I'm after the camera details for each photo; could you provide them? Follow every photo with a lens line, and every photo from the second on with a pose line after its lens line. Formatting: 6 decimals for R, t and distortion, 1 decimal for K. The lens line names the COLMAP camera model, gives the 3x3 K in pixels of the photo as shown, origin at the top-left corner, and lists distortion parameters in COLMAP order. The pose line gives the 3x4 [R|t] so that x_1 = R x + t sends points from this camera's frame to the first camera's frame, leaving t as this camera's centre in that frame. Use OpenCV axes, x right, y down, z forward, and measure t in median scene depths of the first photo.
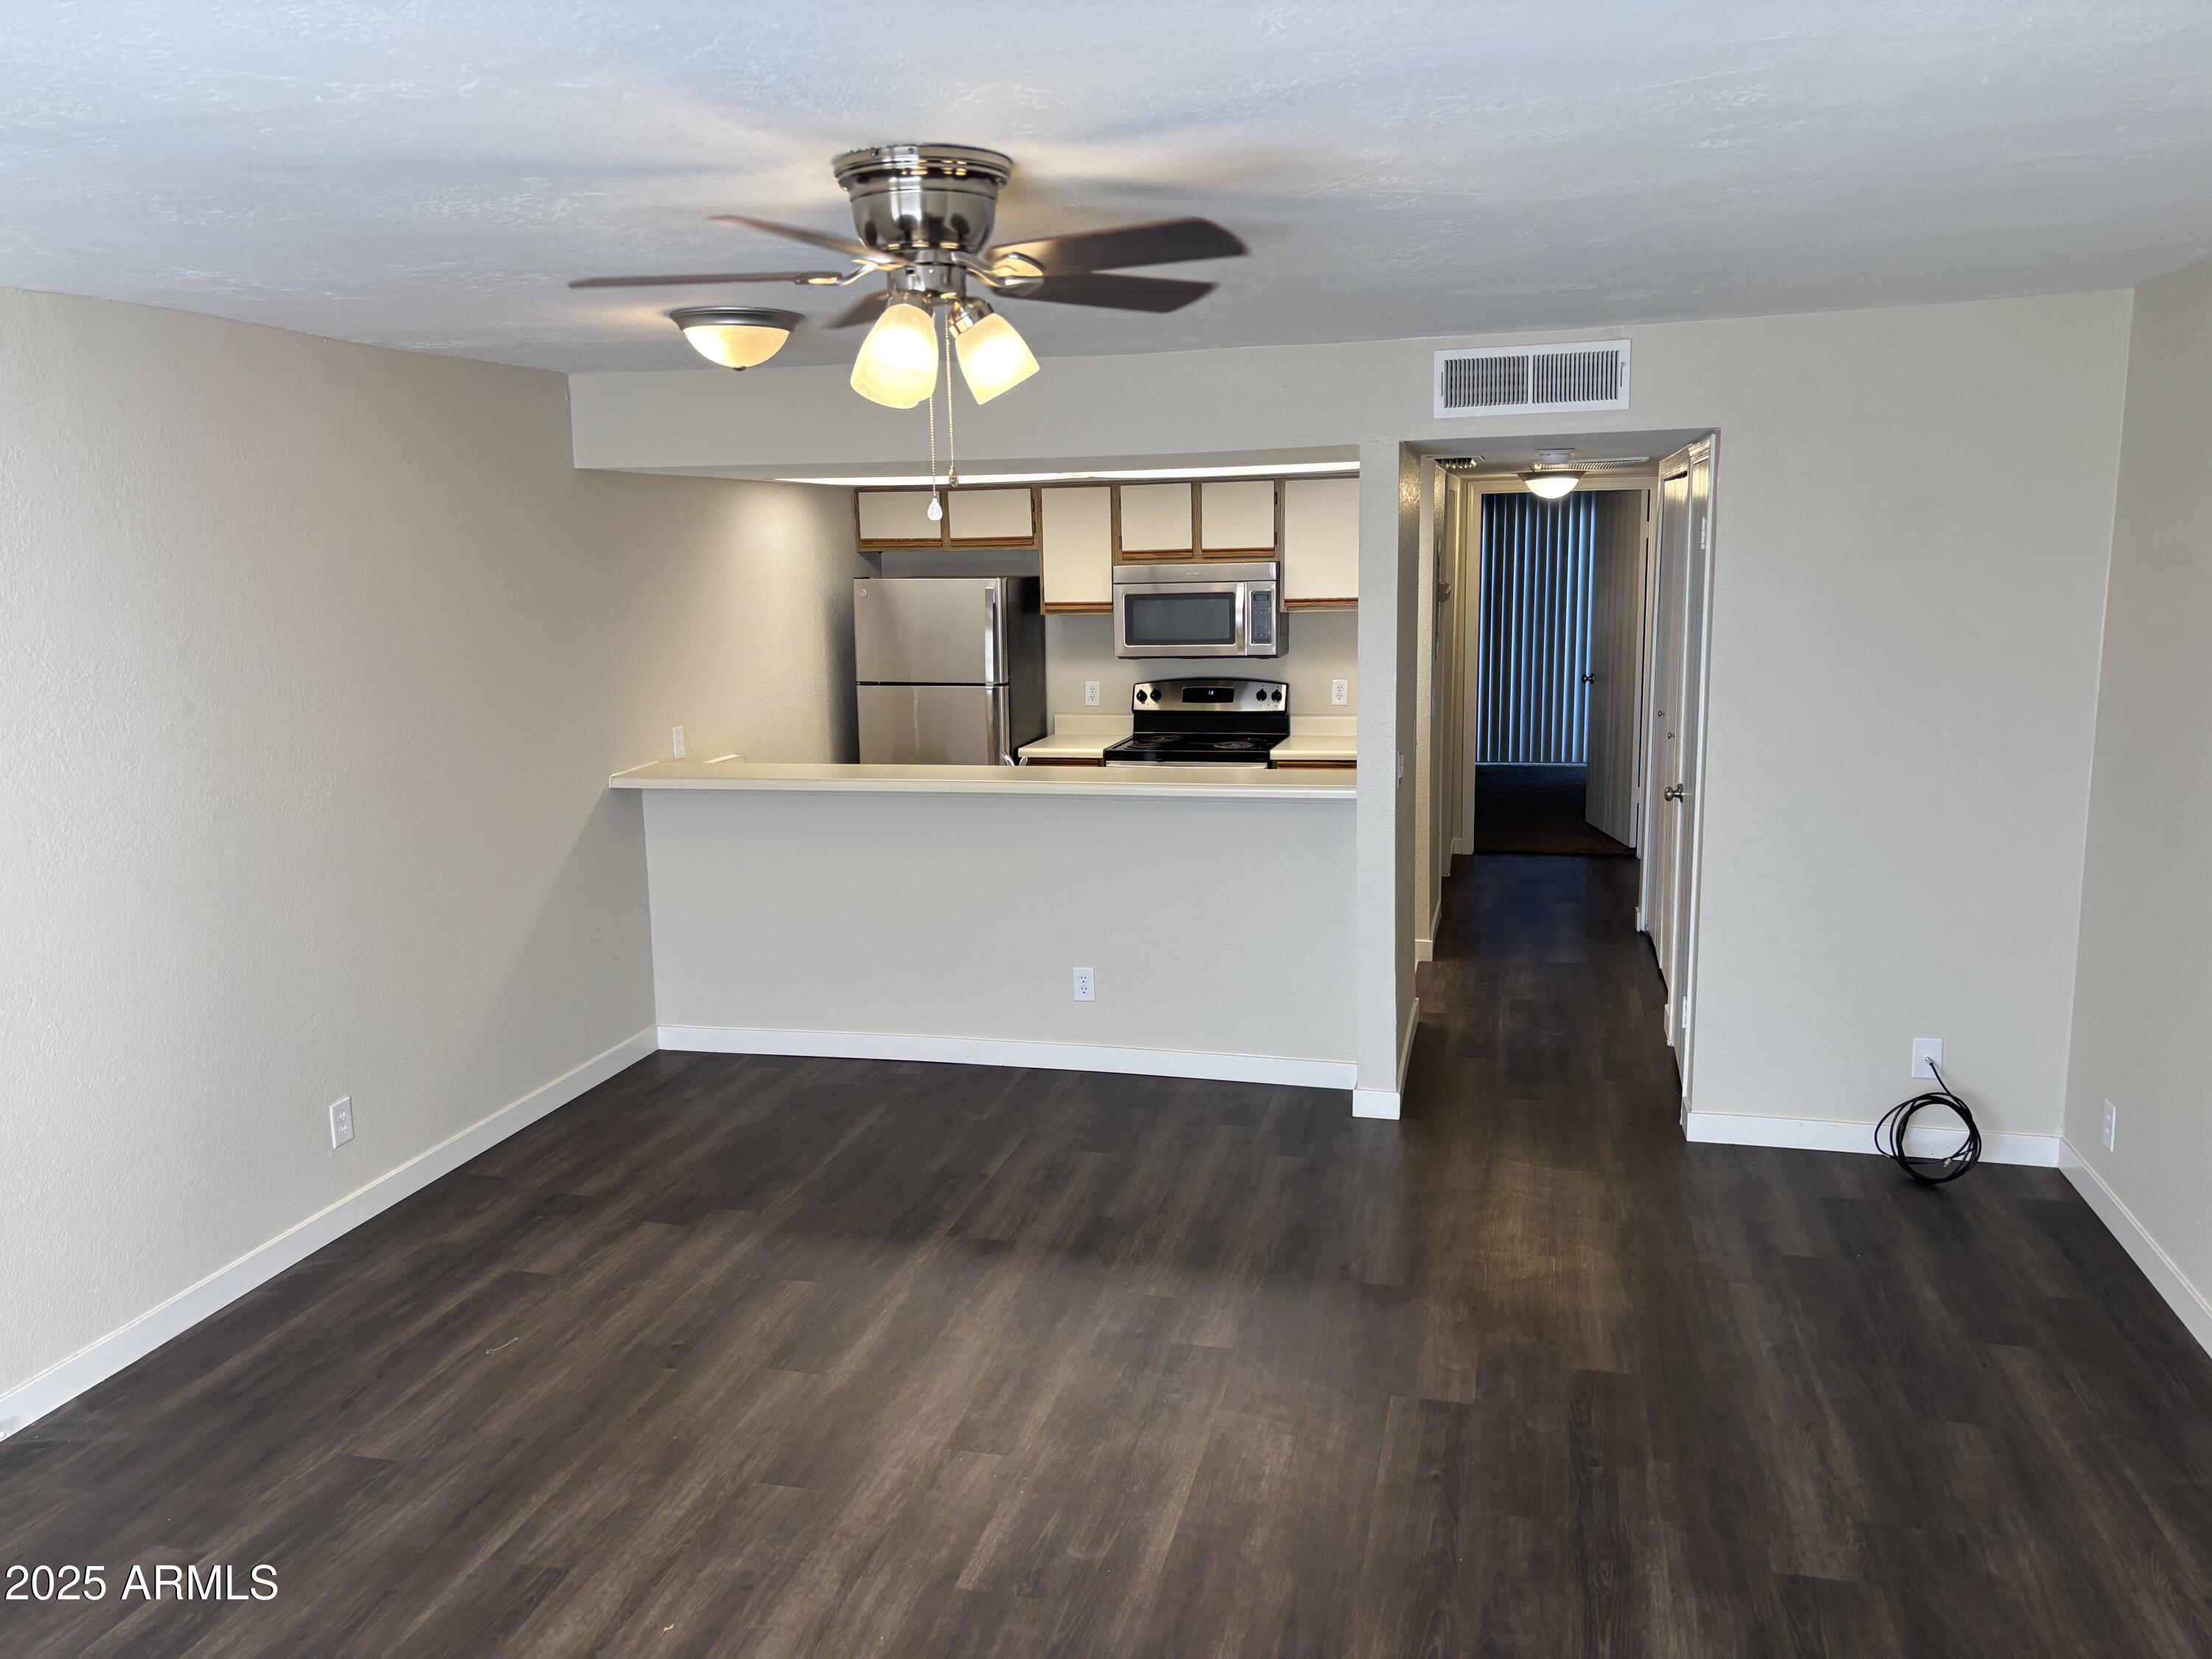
lens RADIAL K [[1691.3, 0, 1097.1], [0, 1691.3, 825.1], [0, 0, 1]] dist [0.056992, -0.045526]
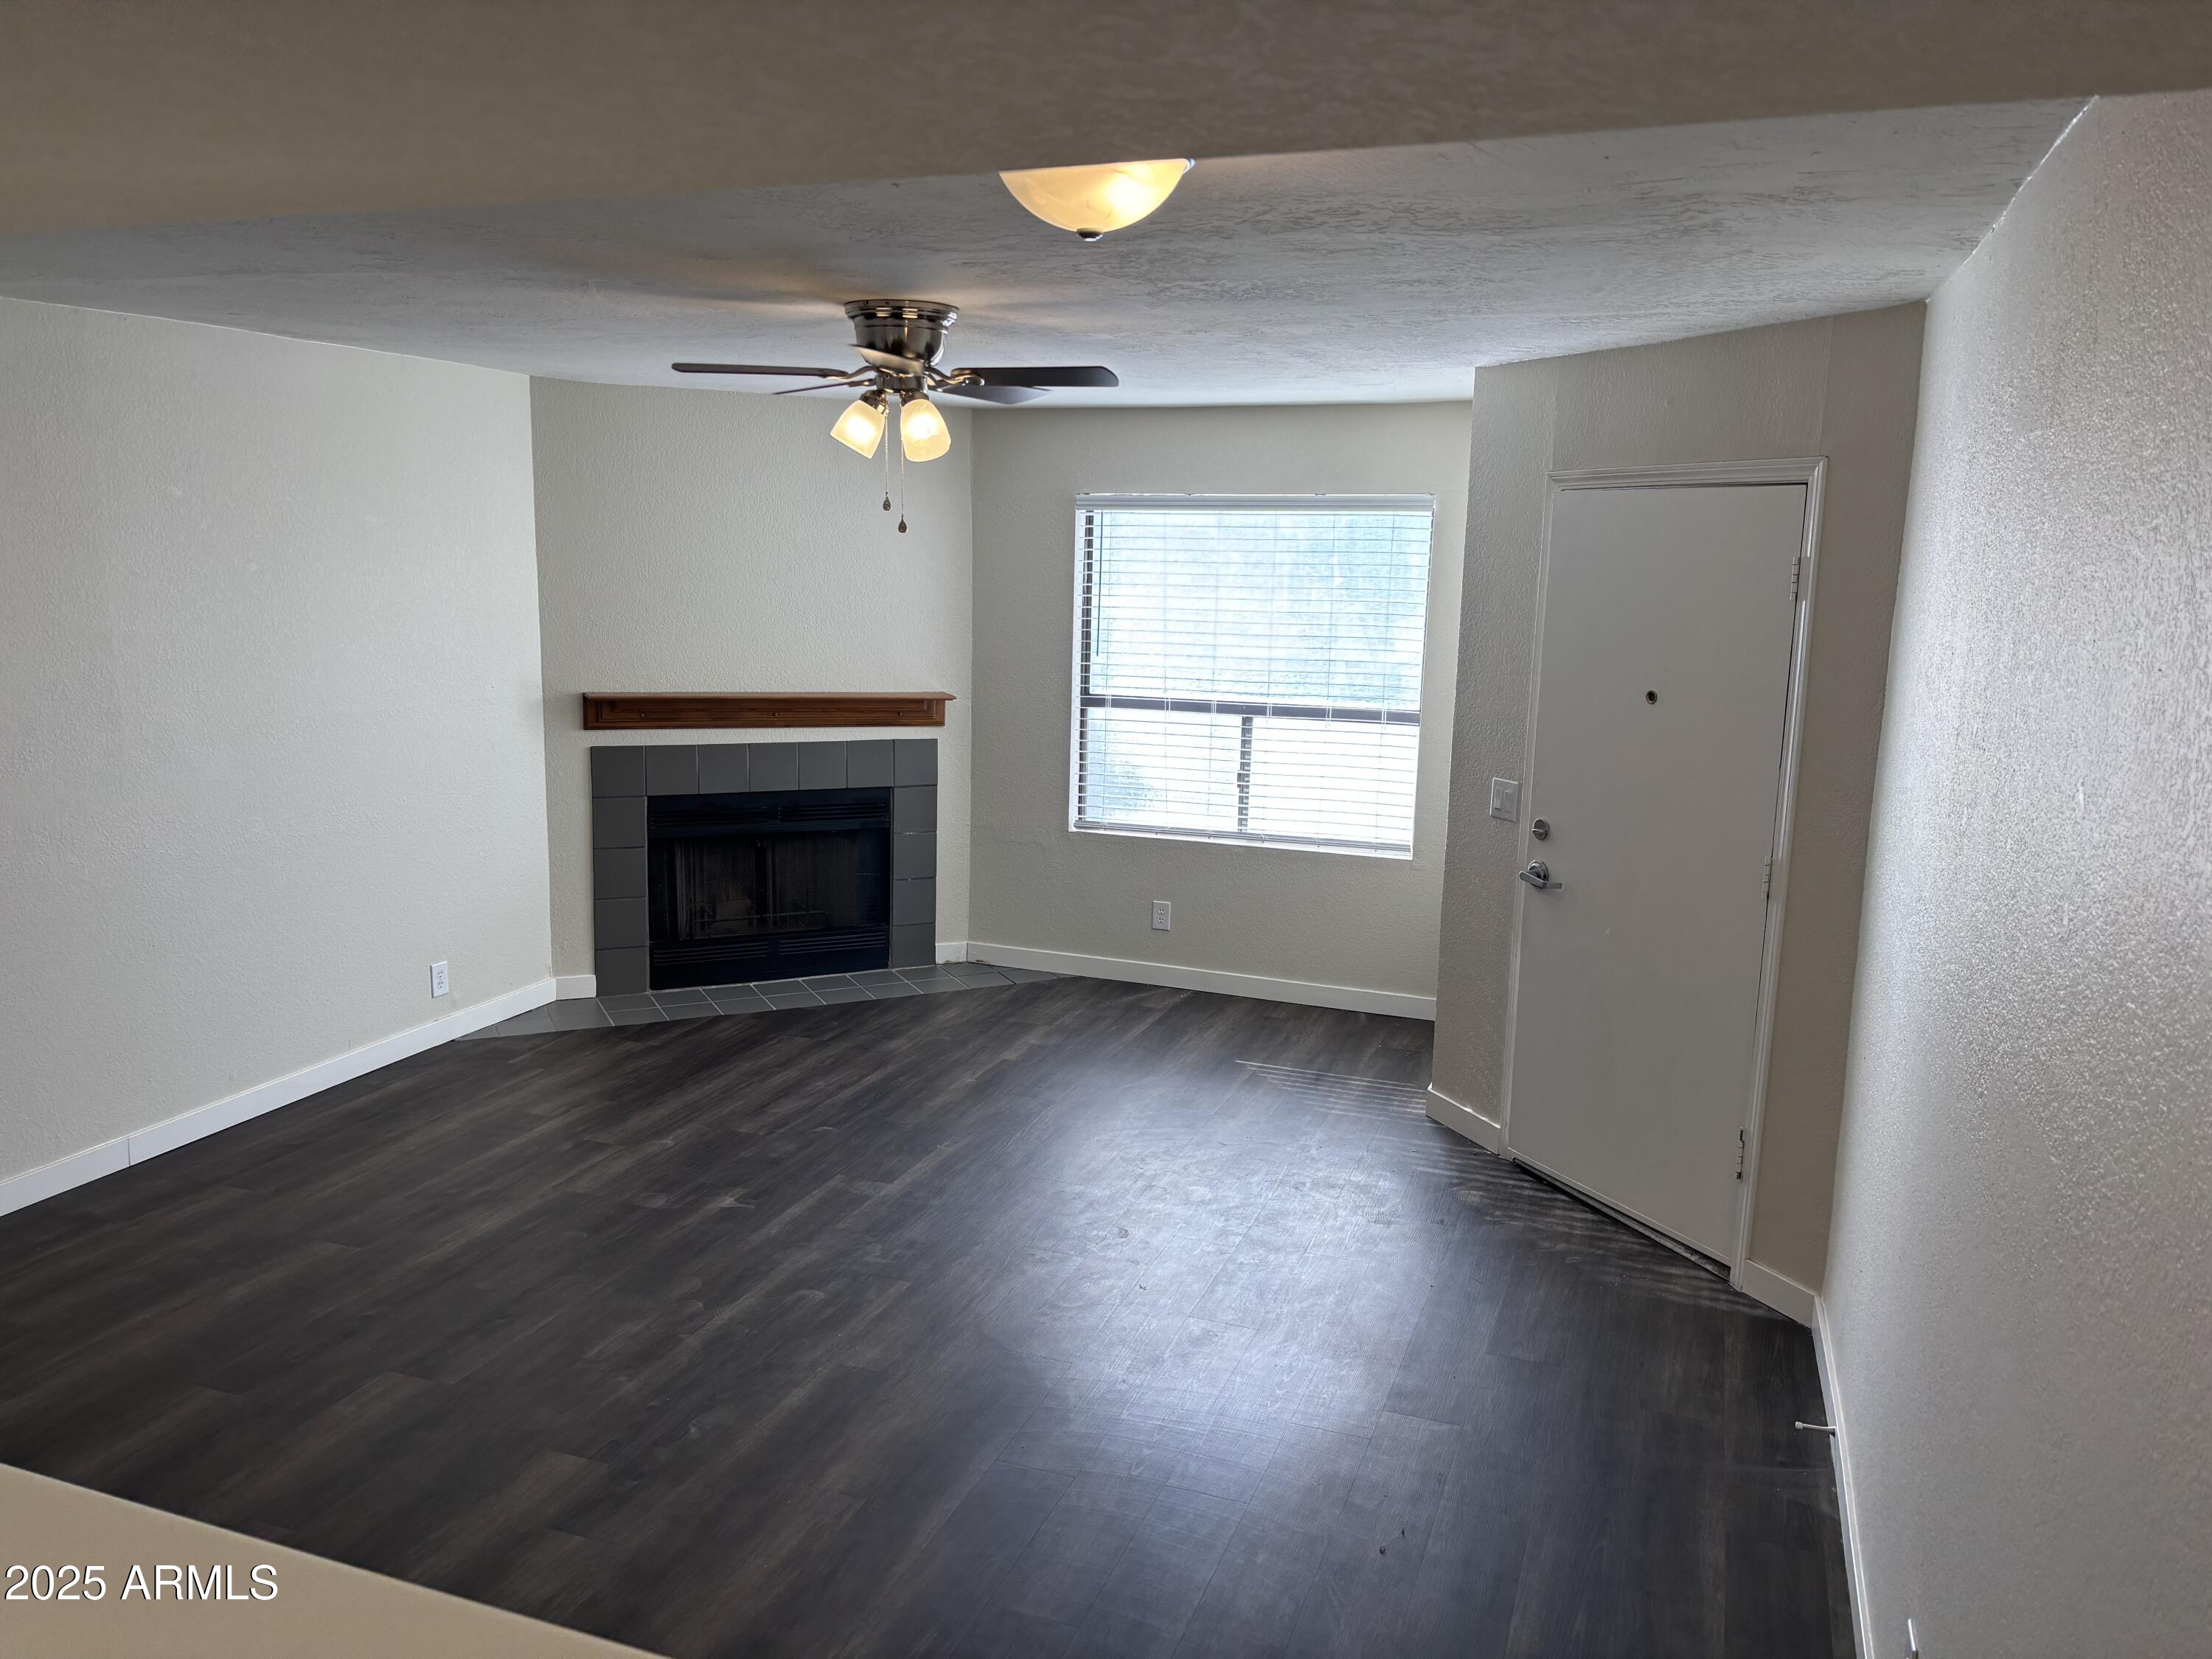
lens RADIAL K [[1691.3, 0, 1106.8], [0, 1691.3, 829.2], [0, 0, 1]] dist [0.056992, -0.045526]
pose [[-0.994913, -0.014241, 0.099727, -0.240093], [0.019862, 0.942794, 0.332783, -0.238164], [-0.098762, 0.333071, -0.937715, 1.373776]]
